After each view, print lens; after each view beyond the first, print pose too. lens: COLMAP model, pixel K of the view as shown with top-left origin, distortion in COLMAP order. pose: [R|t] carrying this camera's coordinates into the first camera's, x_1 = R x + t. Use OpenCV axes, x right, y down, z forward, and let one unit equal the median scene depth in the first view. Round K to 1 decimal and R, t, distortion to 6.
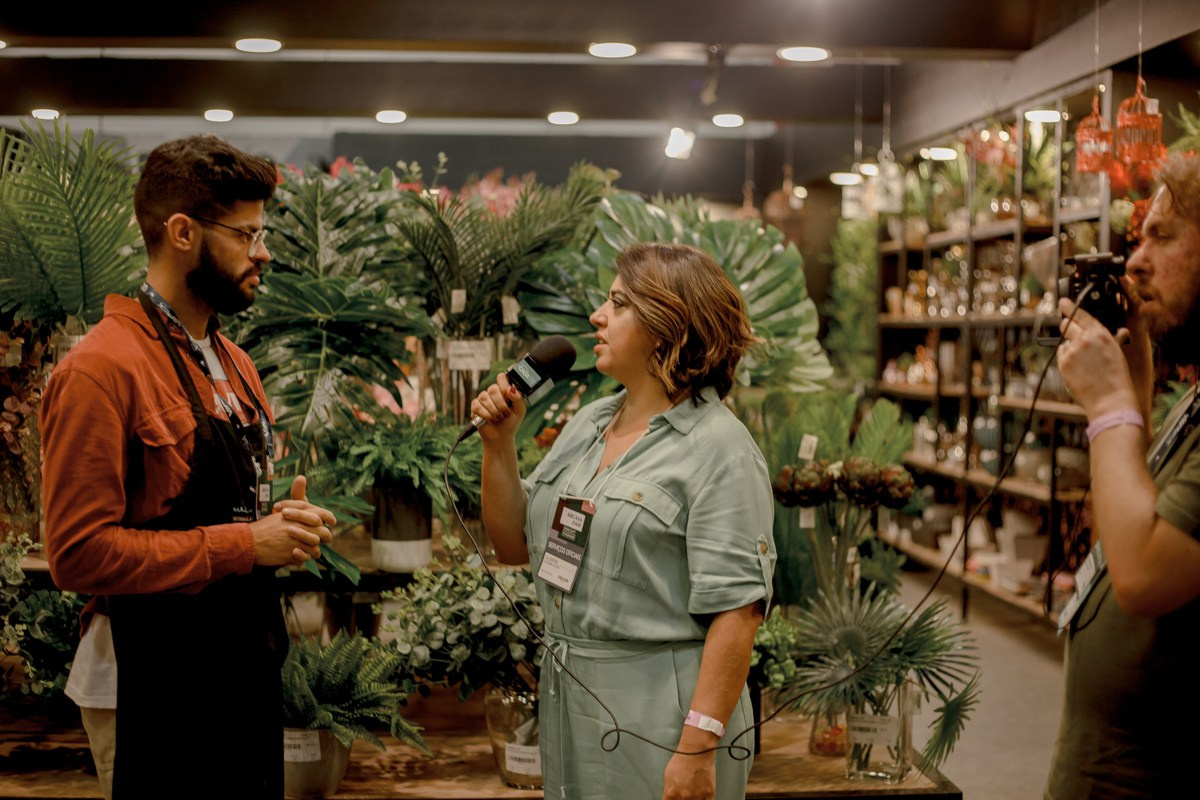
lens RADIAL K [[1699.4, 0, 595.9], [0, 1699.4, 368.8], [0, 0, 1]] dist [-0.104108, 0.025462]
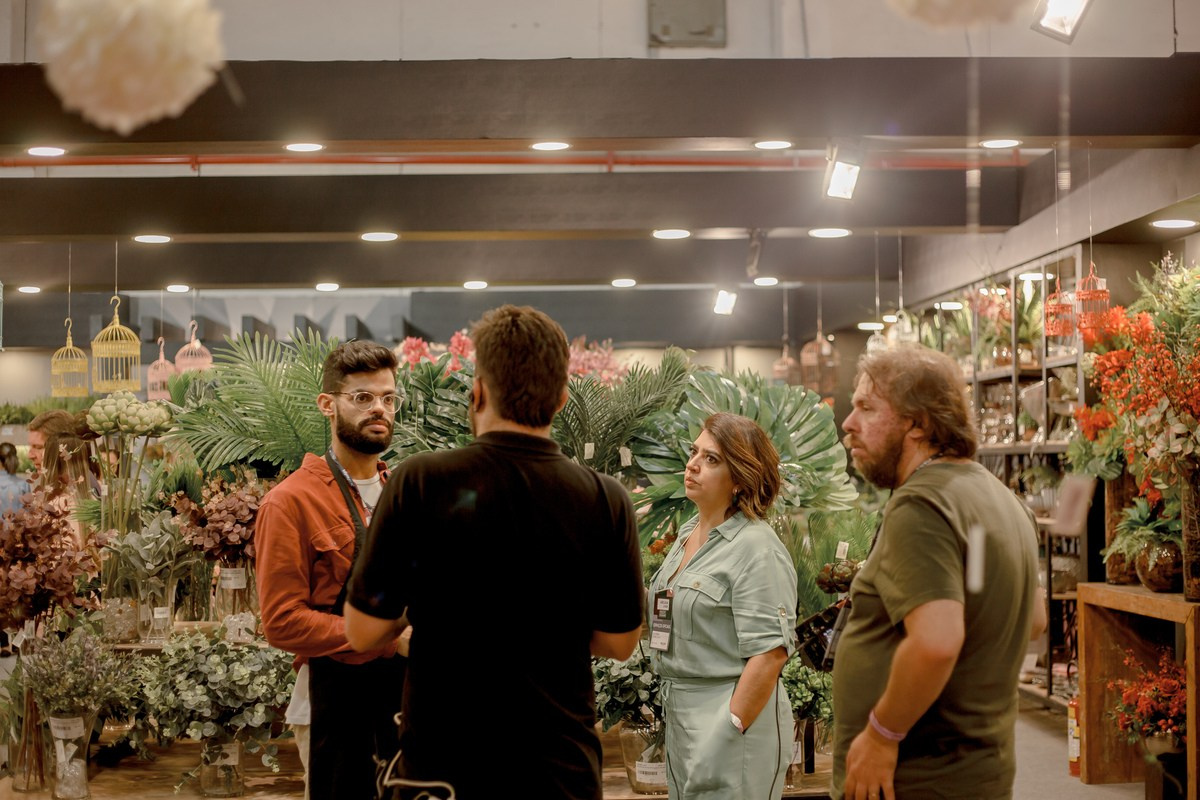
lens RADIAL K [[1699.4, 0, 595.9], [0, 1699.4, 368.8], [0, 0, 1]] dist [-0.104108, 0.025462]
pose [[0.999578, -0.022833, -0.017968, -0.036007], [0.021366, 0.996725, -0.077992, 0.001567], [0.019690, 0.077575, 0.996792, -0.296460]]
